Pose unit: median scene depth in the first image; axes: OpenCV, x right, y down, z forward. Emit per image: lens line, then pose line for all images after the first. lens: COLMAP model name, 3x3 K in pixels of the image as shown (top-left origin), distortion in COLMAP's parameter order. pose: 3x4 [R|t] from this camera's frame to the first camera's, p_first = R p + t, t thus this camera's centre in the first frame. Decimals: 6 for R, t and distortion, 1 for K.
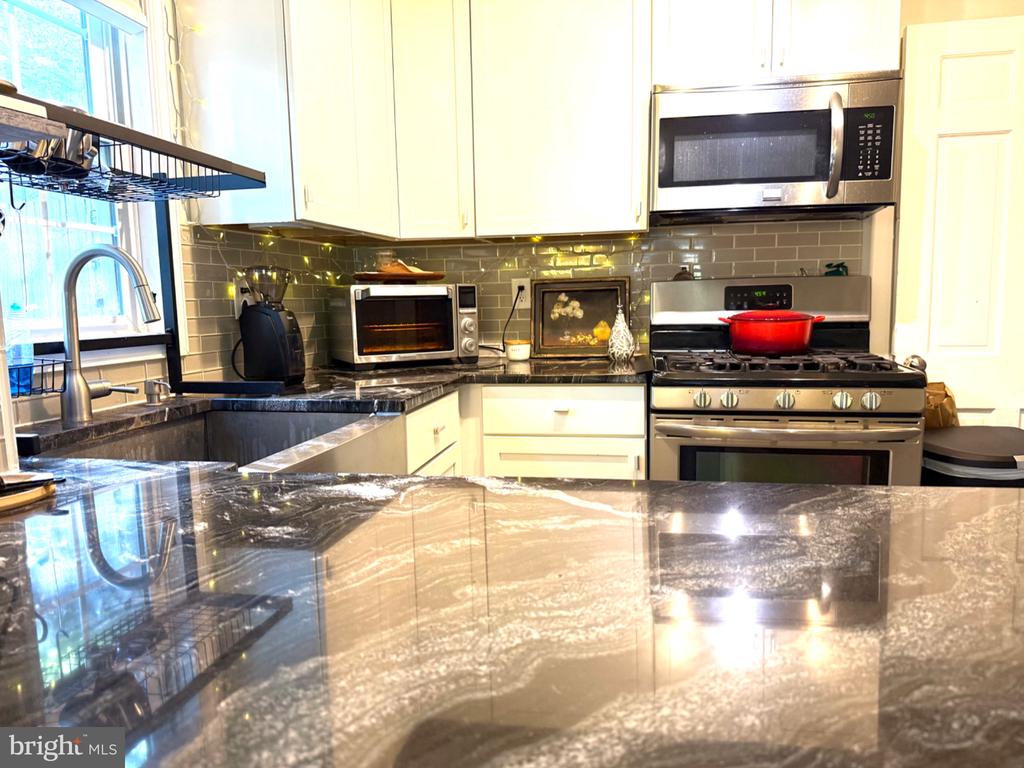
lens RADIAL K [[718.8, 0, 514.1], [0, 718.8, 395.4], [0, 0, 1]] dist [0.094329, -0.112813]
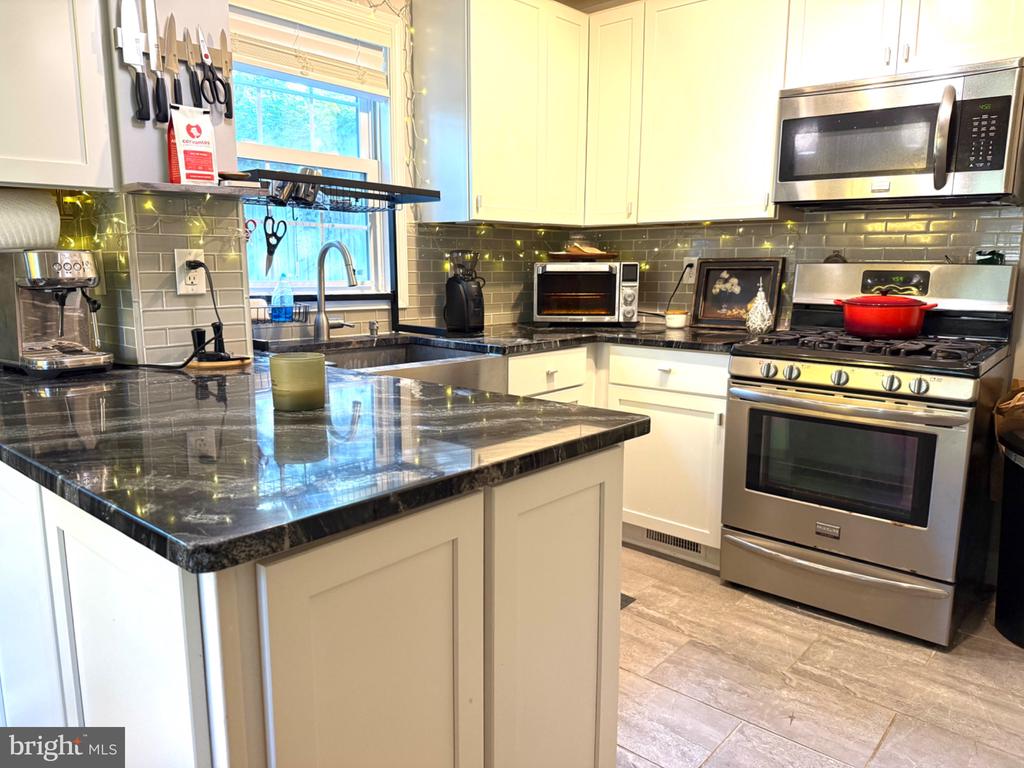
lens RADIAL K [[718.8, 0, 507.0], [0, 718.8, 386.3], [0, 0, 1]] dist [0.094329, -0.112813]
pose [[0.859645, 0.109818, -0.498950, 0.415047], [-0.090681, 0.993915, 0.062524, -0.002856], [0.502780, -0.008503, 0.864373, -0.181113]]
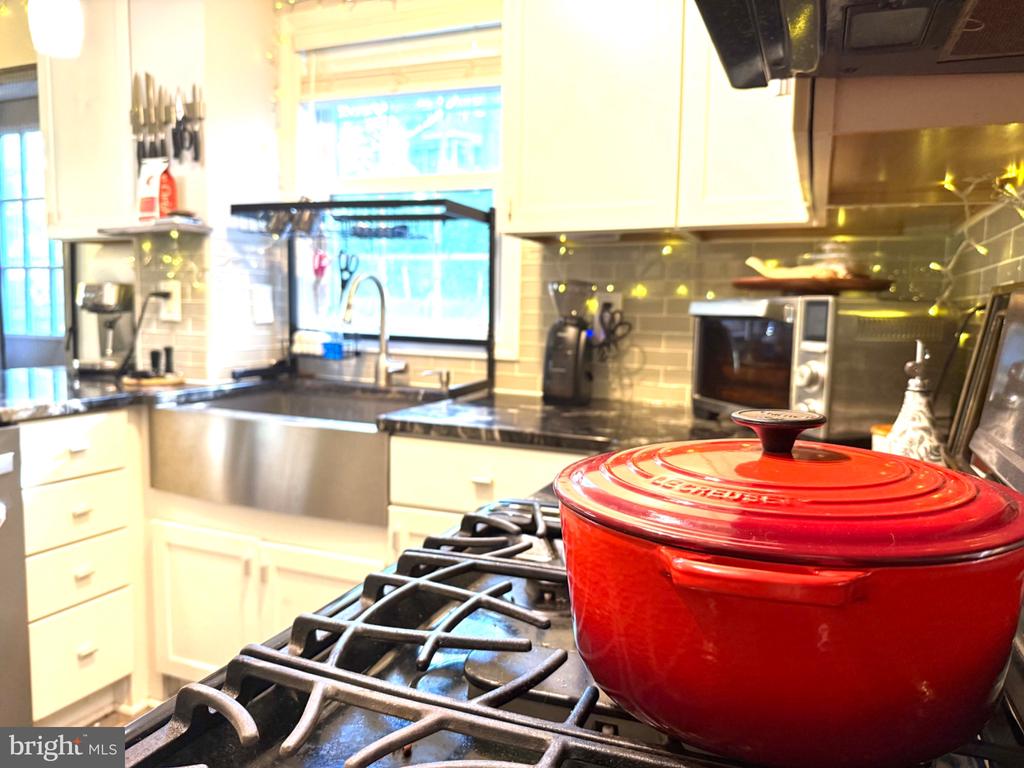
lens RADIAL K [[718.8, 0, 524.1], [0, 718.8, 386.9], [0, 0, 1]] dist [0.094329, -0.112813]
pose [[-0.194793, 0.123529, -0.973035, 0.525328], [-0.148150, 0.976951, 0.153685, -0.150003], [0.969591, 0.174092, -0.172002, 0.956902]]
